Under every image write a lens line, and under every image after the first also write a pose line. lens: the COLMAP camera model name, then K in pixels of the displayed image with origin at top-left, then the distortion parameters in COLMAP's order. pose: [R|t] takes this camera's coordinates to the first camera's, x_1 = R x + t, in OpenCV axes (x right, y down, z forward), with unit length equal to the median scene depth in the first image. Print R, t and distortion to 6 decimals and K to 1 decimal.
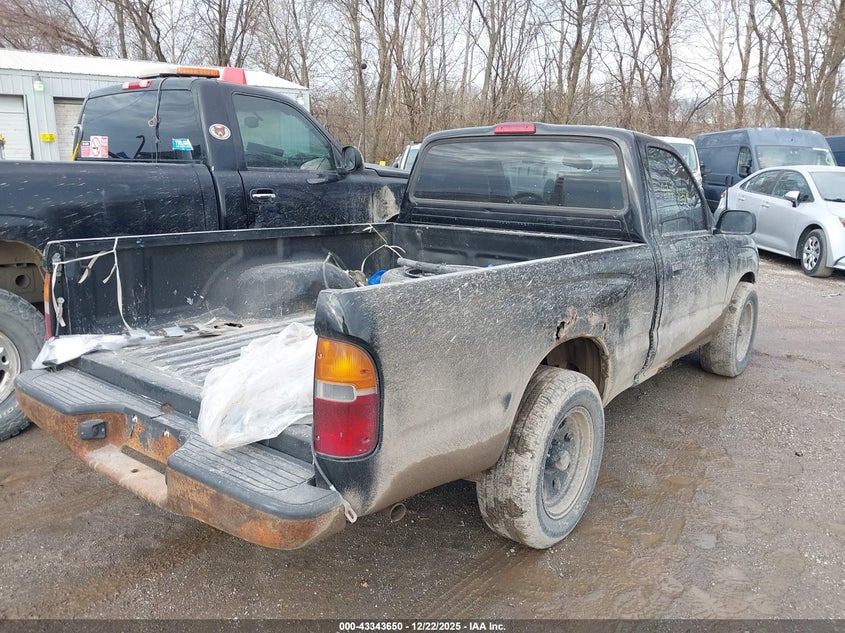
lens RADIAL K [[656.8, 0, 429.9], [0, 656.8, 315.6], [0, 0, 1]] dist [0.002691, 0.001751]
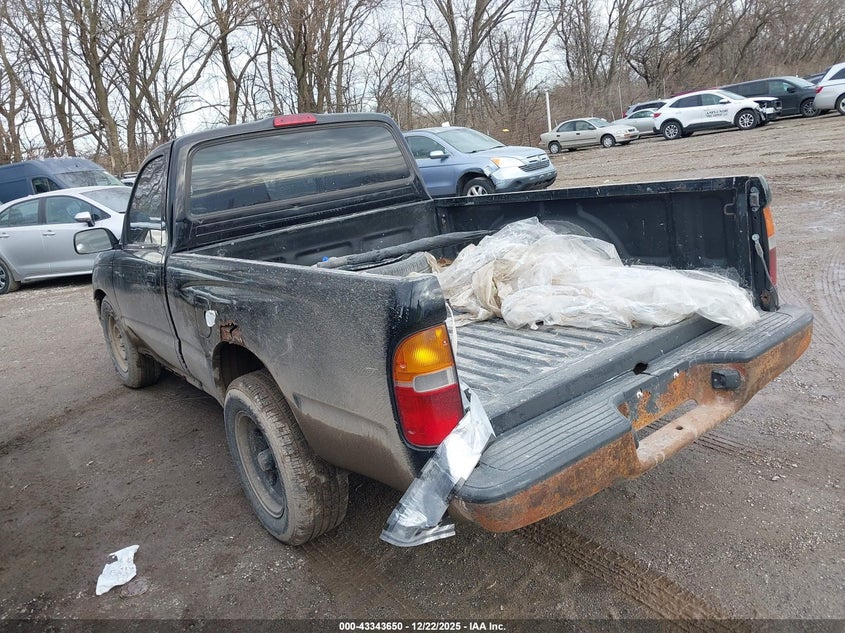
lens RADIAL K [[656.8, 0, 429.9], [0, 656.8, 315.6], [0, 0, 1]] dist [0.002691, 0.001751]
pose [[0.257805, -0.295395, 0.919934, -0.845391], [0.350784, 0.915768, 0.195752, -0.142860], [-0.900271, 0.272232, 0.339710, 0.582792]]
